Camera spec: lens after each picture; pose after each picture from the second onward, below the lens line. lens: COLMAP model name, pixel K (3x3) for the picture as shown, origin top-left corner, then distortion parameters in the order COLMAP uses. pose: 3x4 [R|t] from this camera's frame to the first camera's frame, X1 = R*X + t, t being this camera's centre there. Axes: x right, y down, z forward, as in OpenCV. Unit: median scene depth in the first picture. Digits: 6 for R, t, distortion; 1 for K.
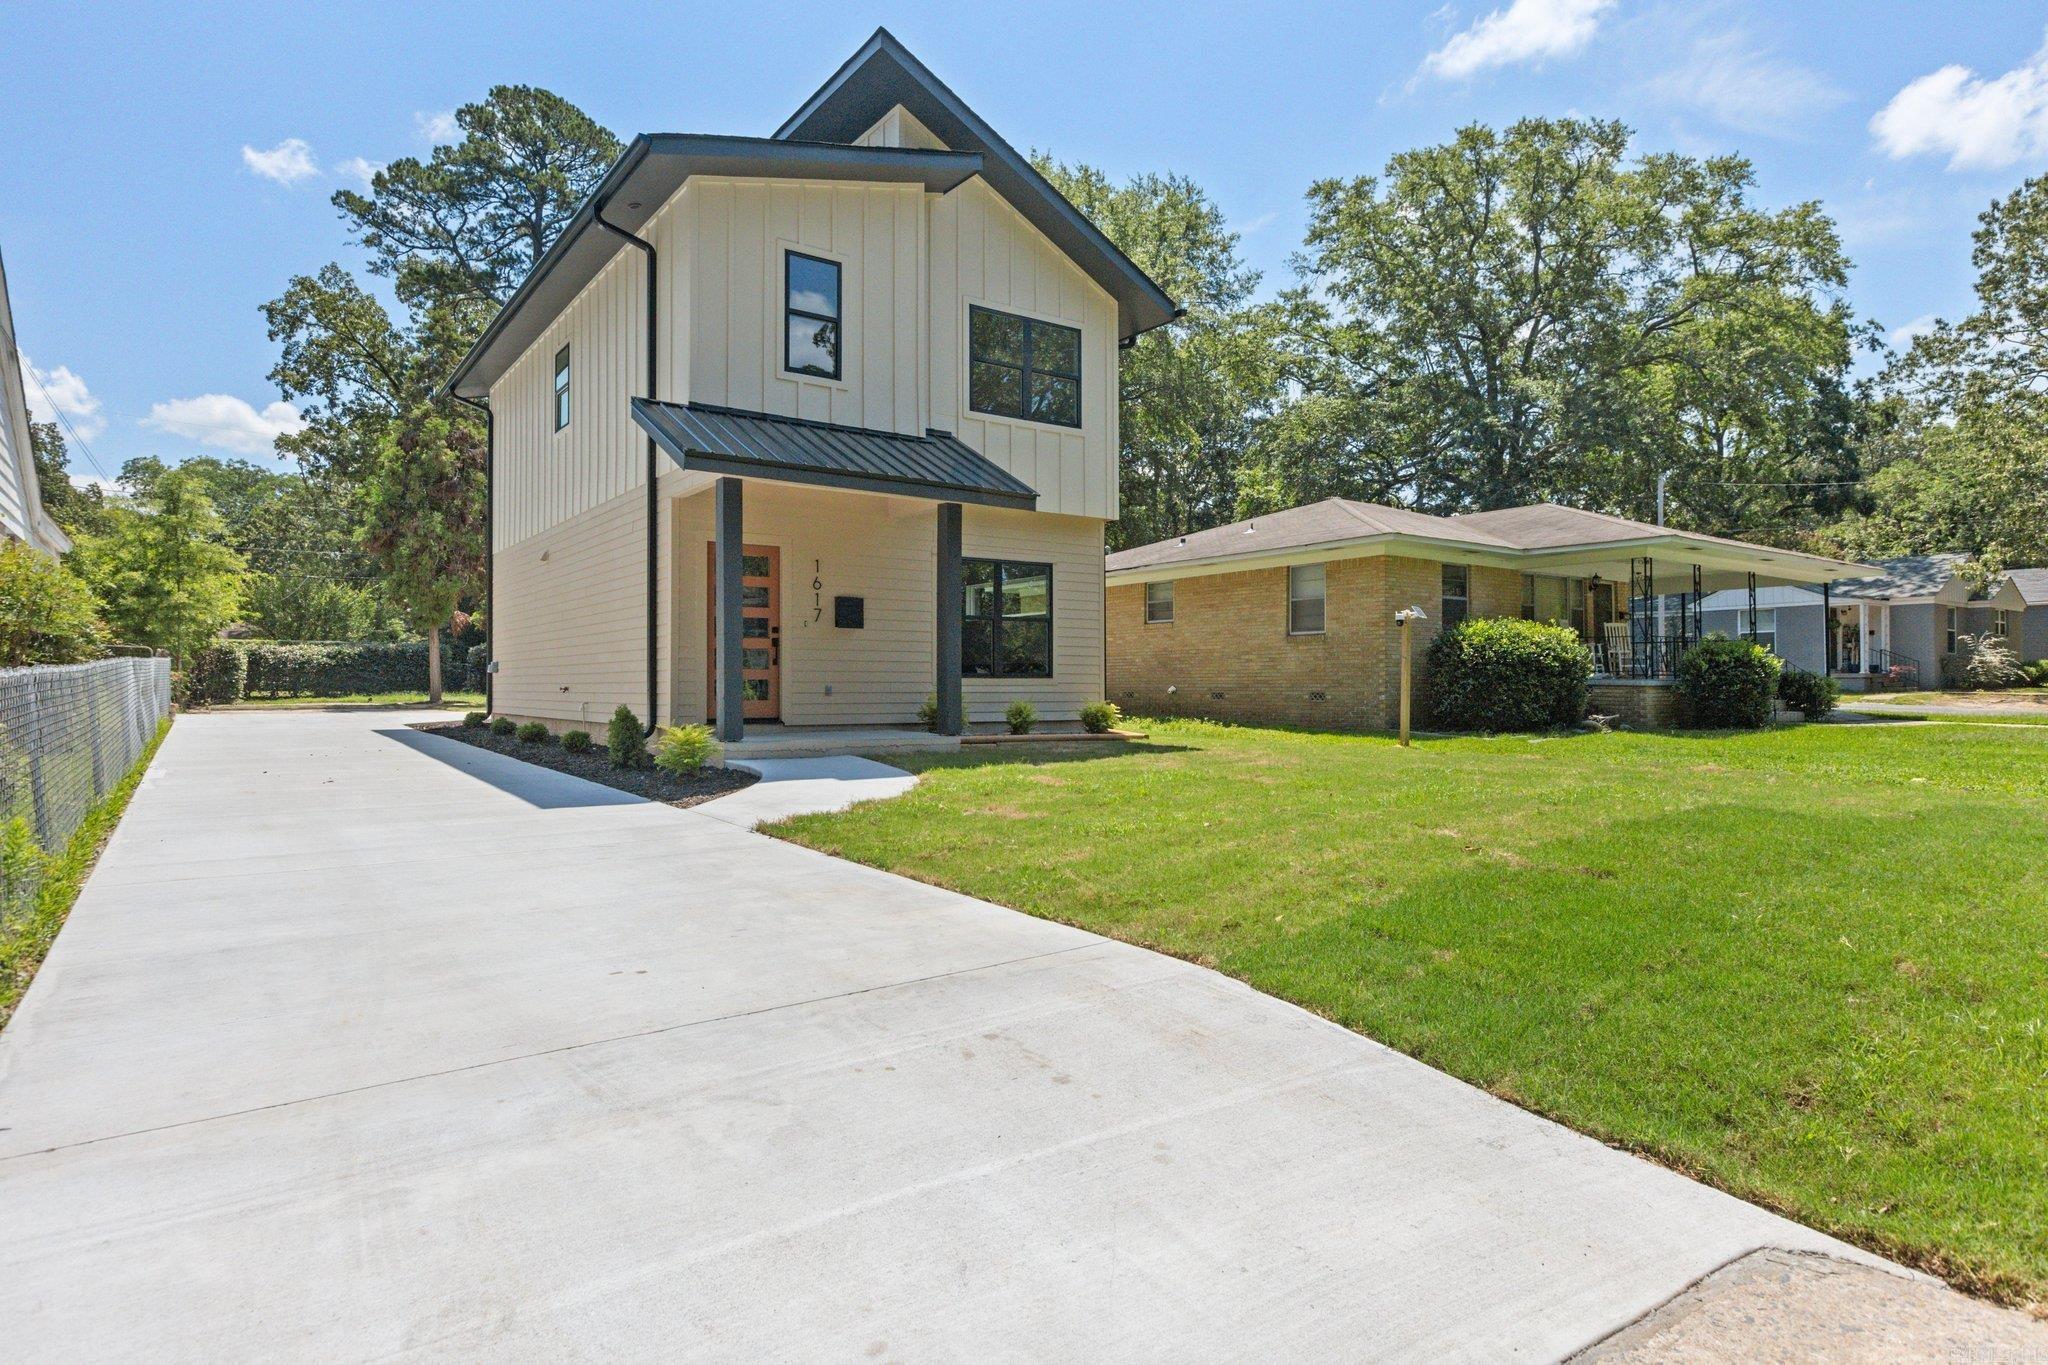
lens RADIAL K [[1121.4, 0, 1020.5], [0, 1121.4, 644.4], [0, 0, 1]] dist [-0.001116, -0.000086]
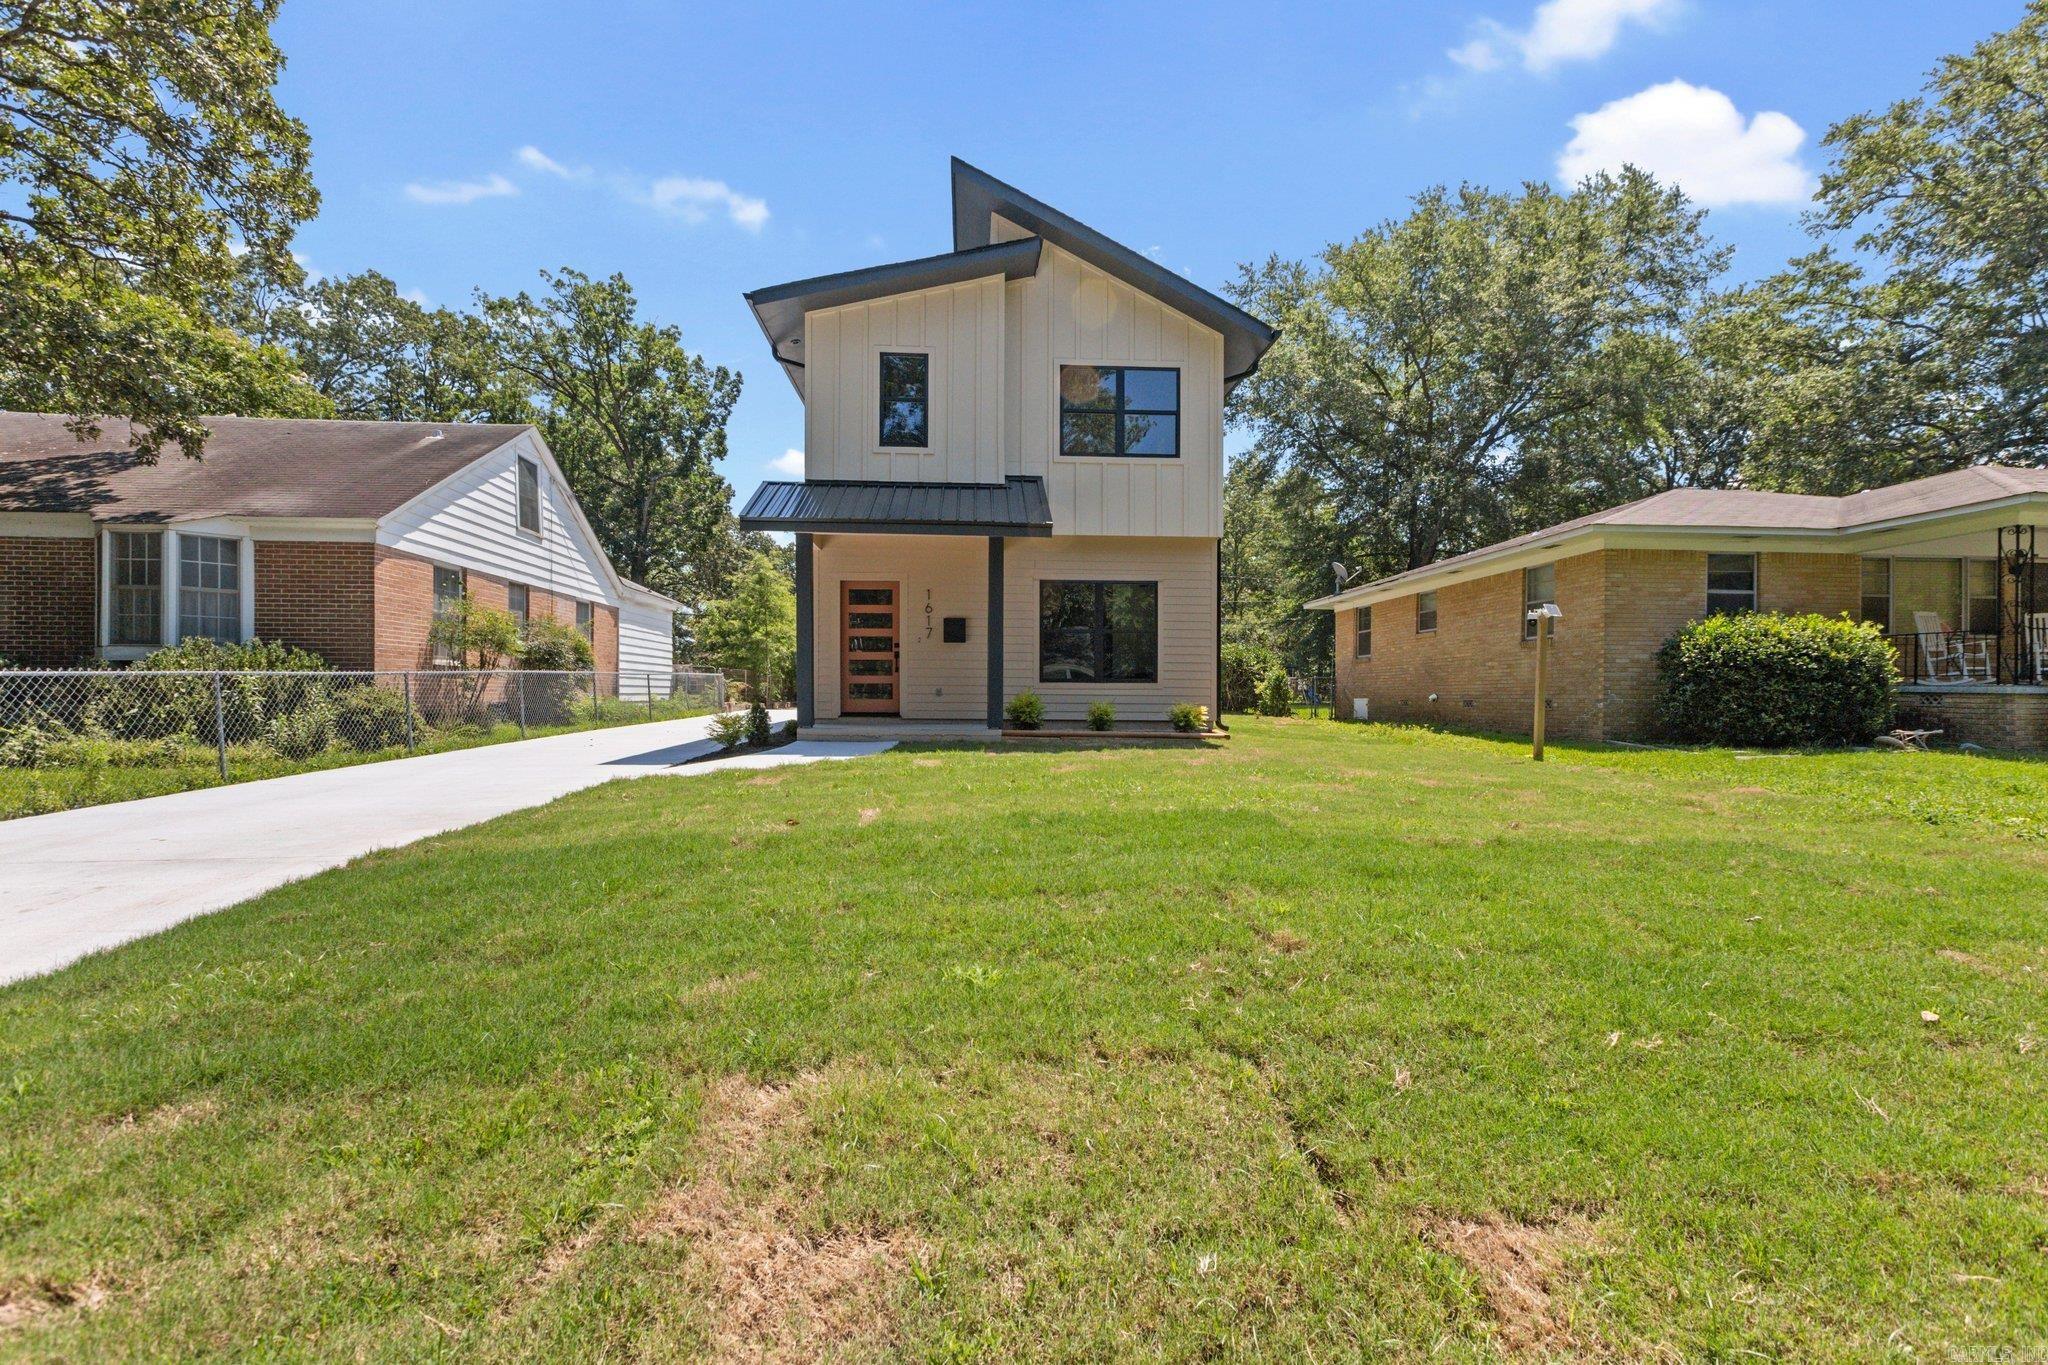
lens RADIAL K [[939.0, 0, 1031.5], [0, 939.0, 680.7], [0, 0, 1]] dist [0.001402, 0.000585]
pose [[0.849351, -0.004278, -0.527810, 0.352695], [0.013551, 0.999814, 0.013703, 0.010968], [0.527654, -0.018791, 0.849252, 0.110021]]
